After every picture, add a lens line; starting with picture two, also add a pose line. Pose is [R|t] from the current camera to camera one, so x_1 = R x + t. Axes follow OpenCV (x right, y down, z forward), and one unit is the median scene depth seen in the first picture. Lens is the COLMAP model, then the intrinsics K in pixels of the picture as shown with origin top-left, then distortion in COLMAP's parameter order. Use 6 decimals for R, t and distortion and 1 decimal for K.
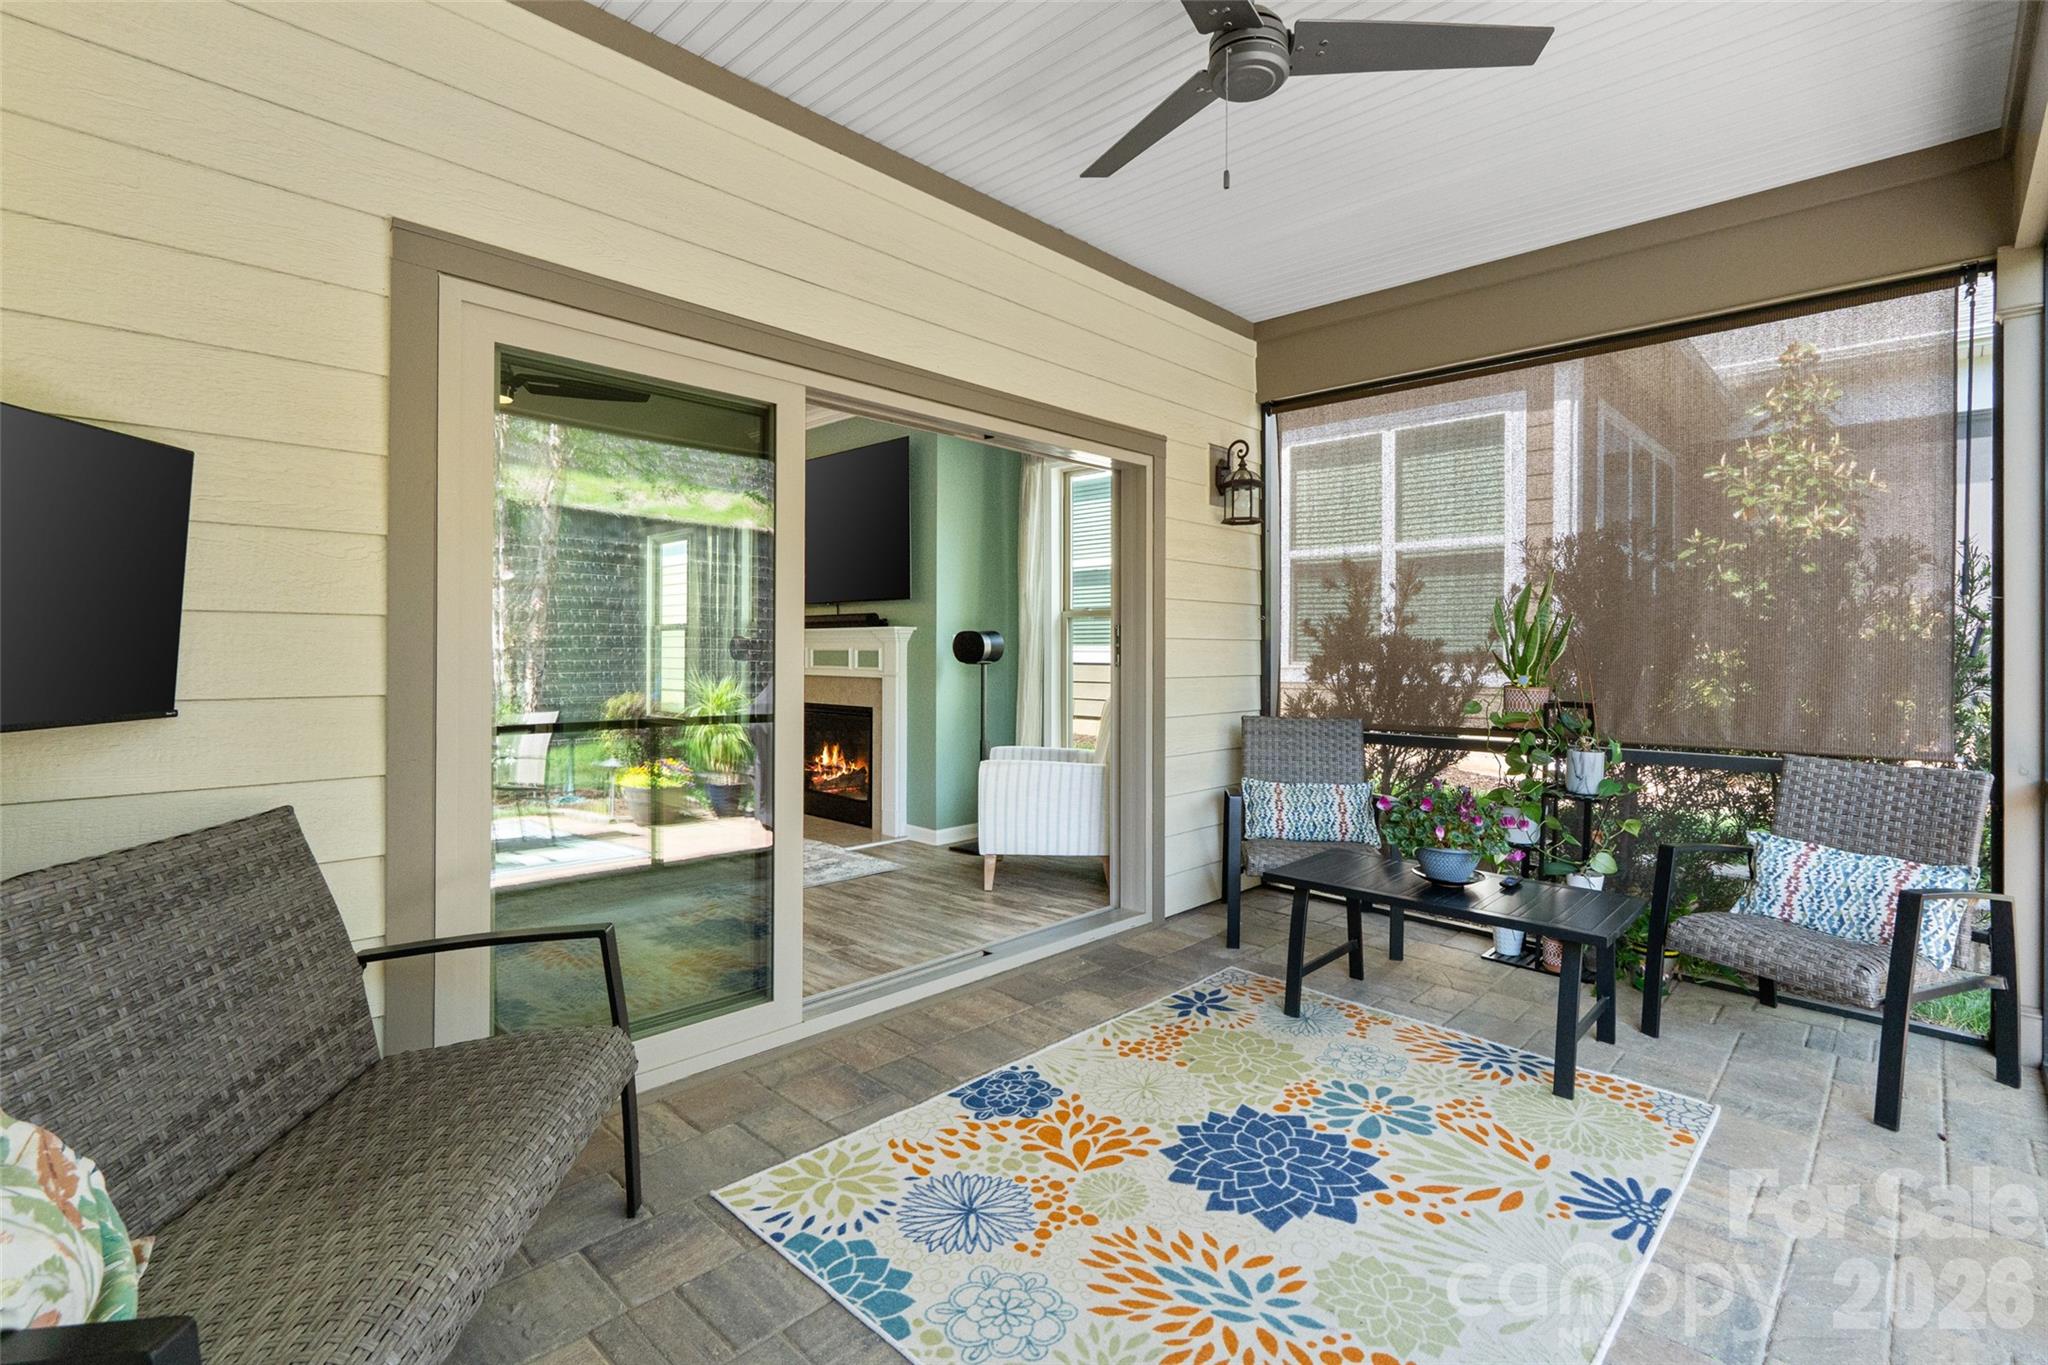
lens RADIAL K [[956.4, 0, 1035.5], [0, 956.4, 649.7], [0, 0, 1]] dist [-0.007907, 0.000035]
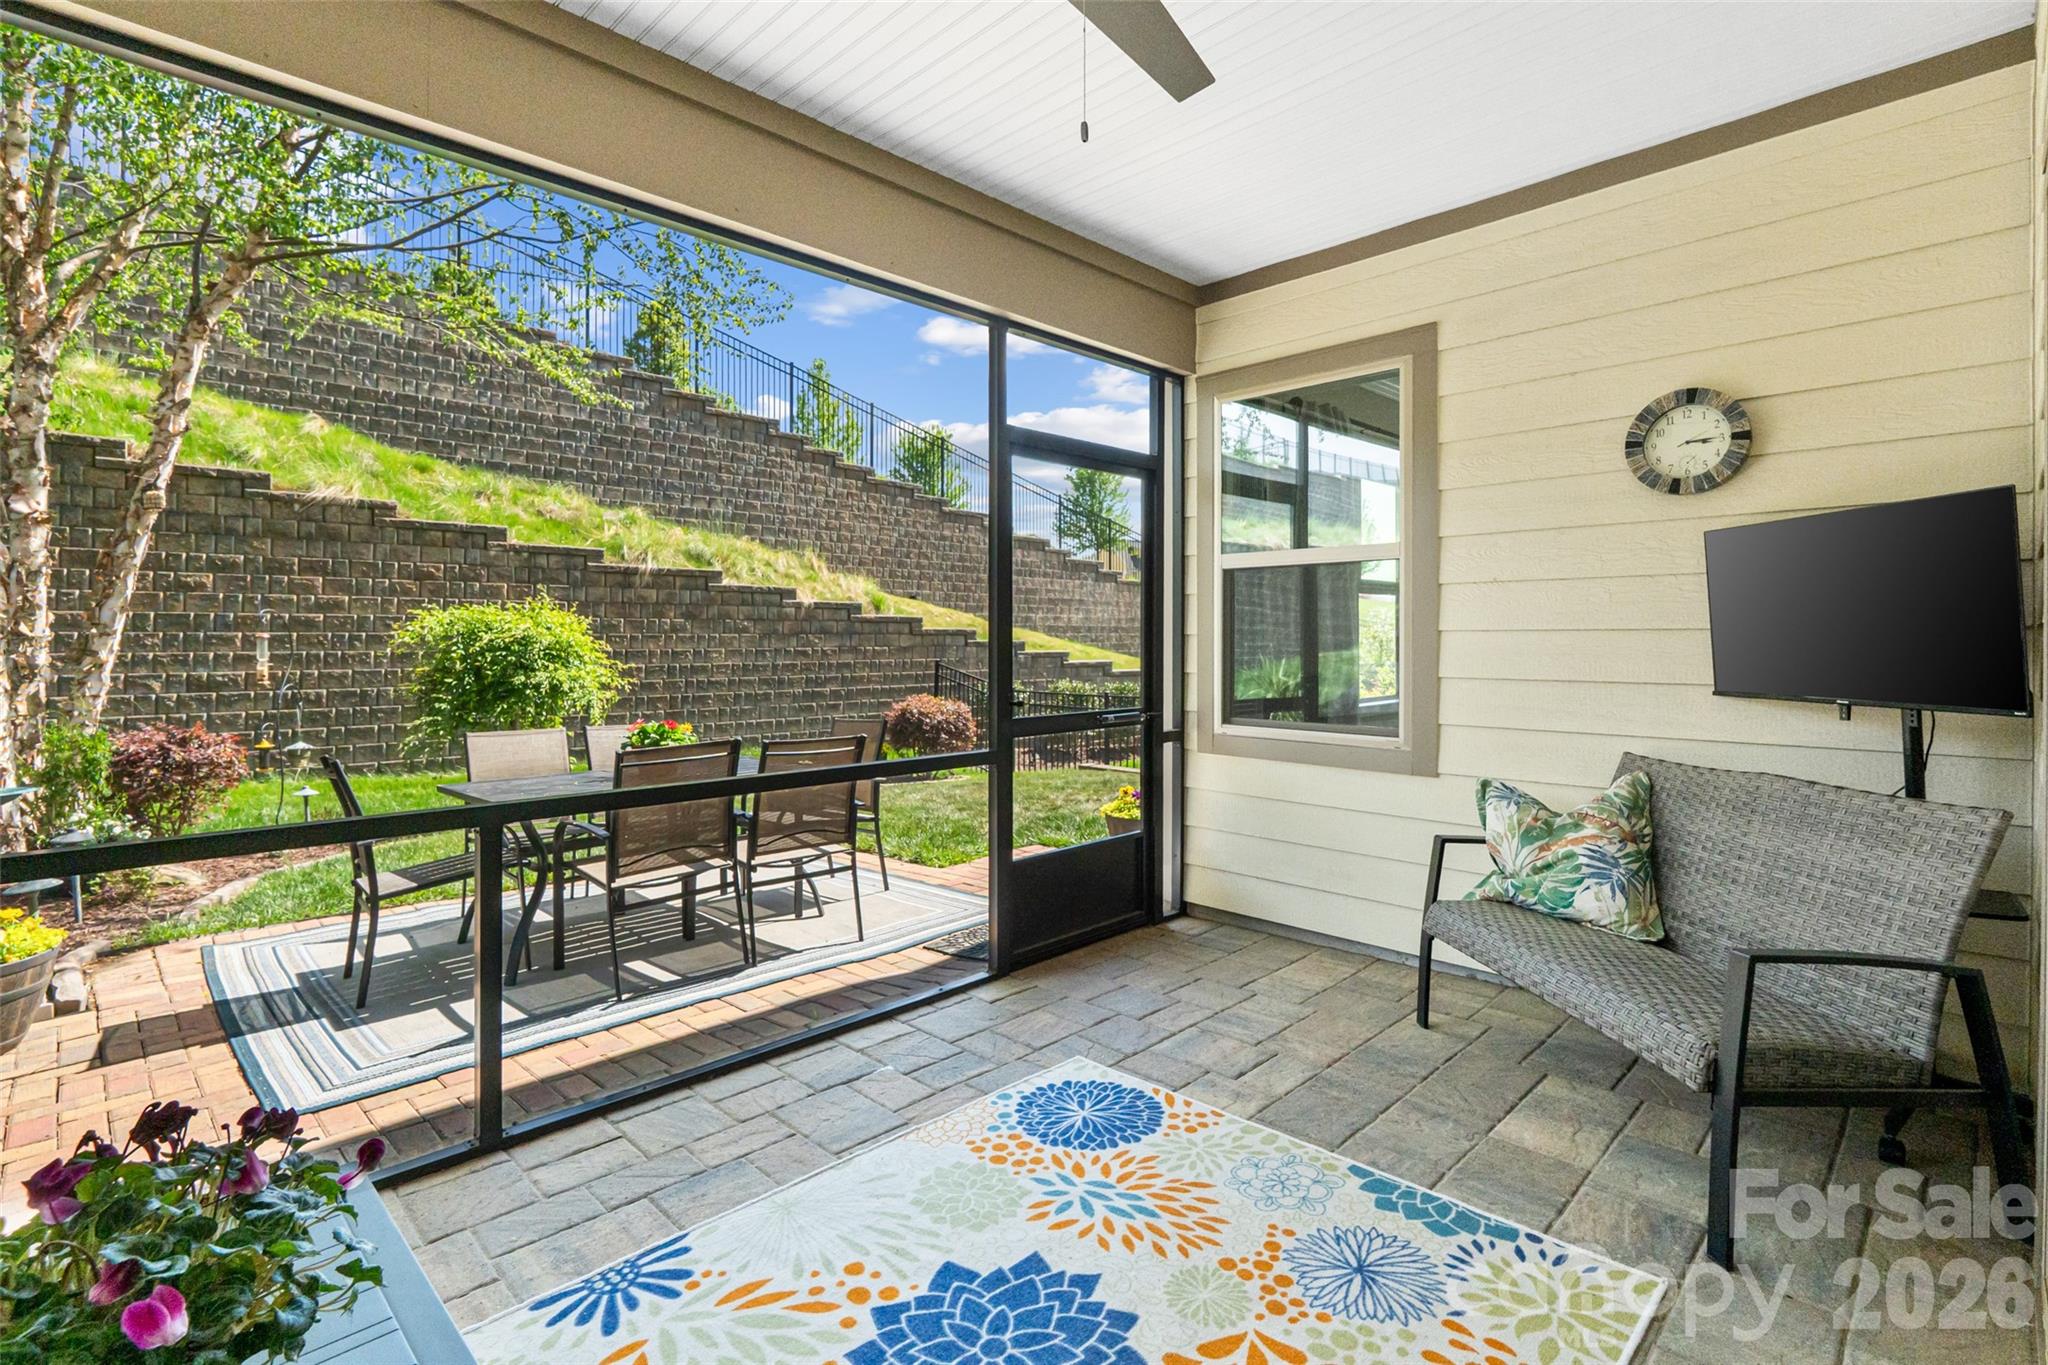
lens RADIAL K [[962.0, 0, 1029.8], [0, 962.0, 638.3], [0, 0, 1]] dist [-0.003779, 0.000471]
pose [[-0.999219, -0.004462, 0.039254, 0.175277], [-0.004484, 0.999990, -0.000492, -0.013927], [-0.039251, -0.000668, -0.999229, 1.574277]]
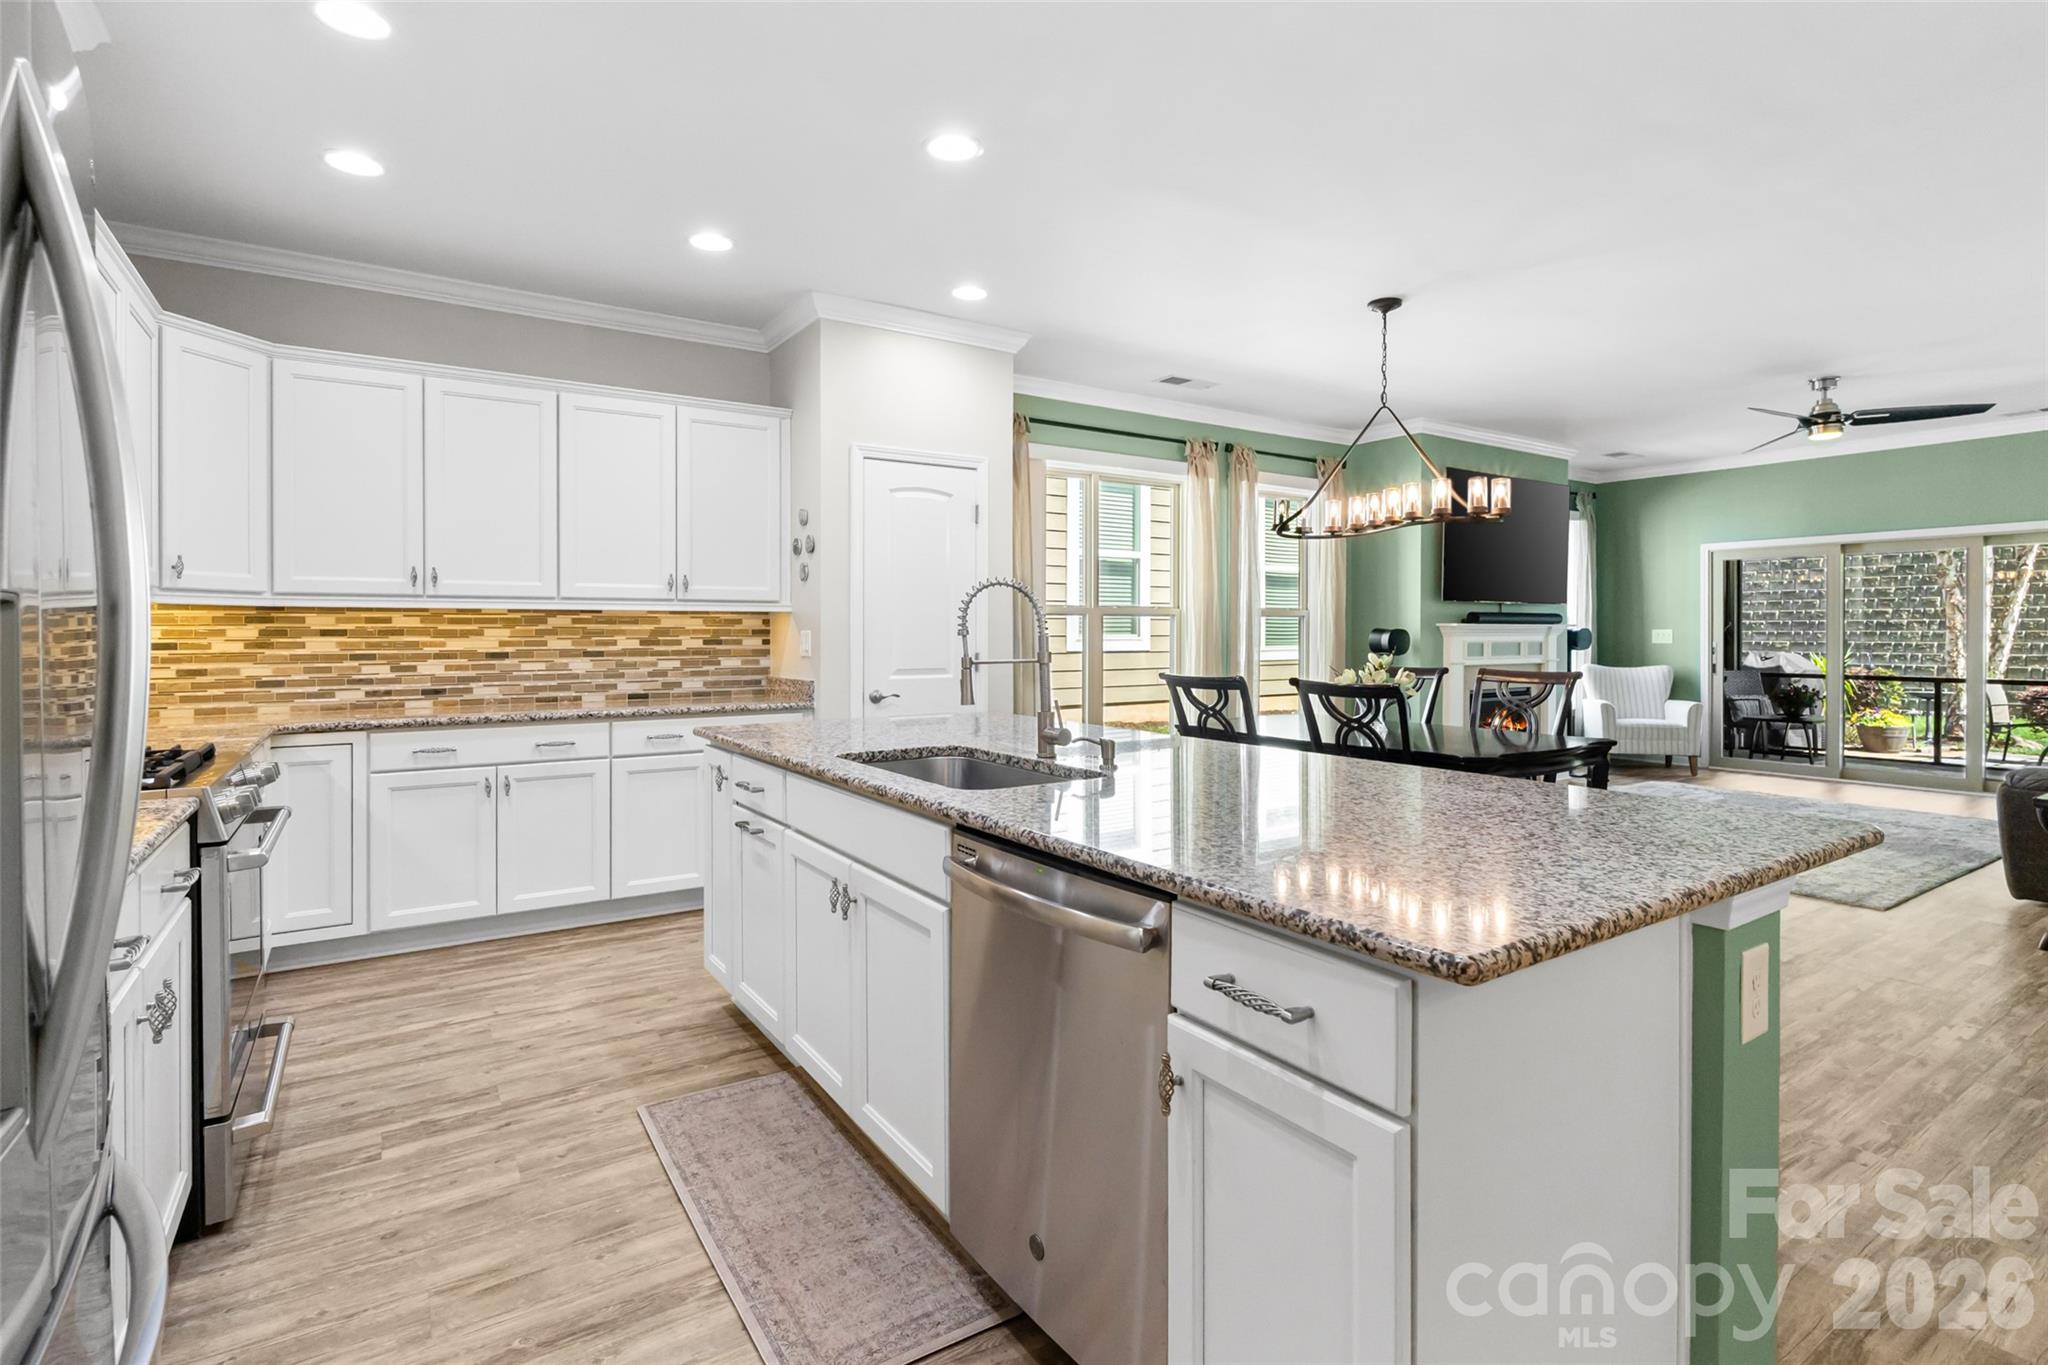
lens RADIAL K [[982.1, 0, 1032.1], [0, 982.1, 642.2], [0, 0, 1]] dist [0.000223, 0.000039]
pose [[0.229714, -0.014969, 0.973143, -3.840148], [0.000345, 0.999883, 0.015298, -0.048681], [-0.973258, -0.003178, 0.229692, 3.223106]]
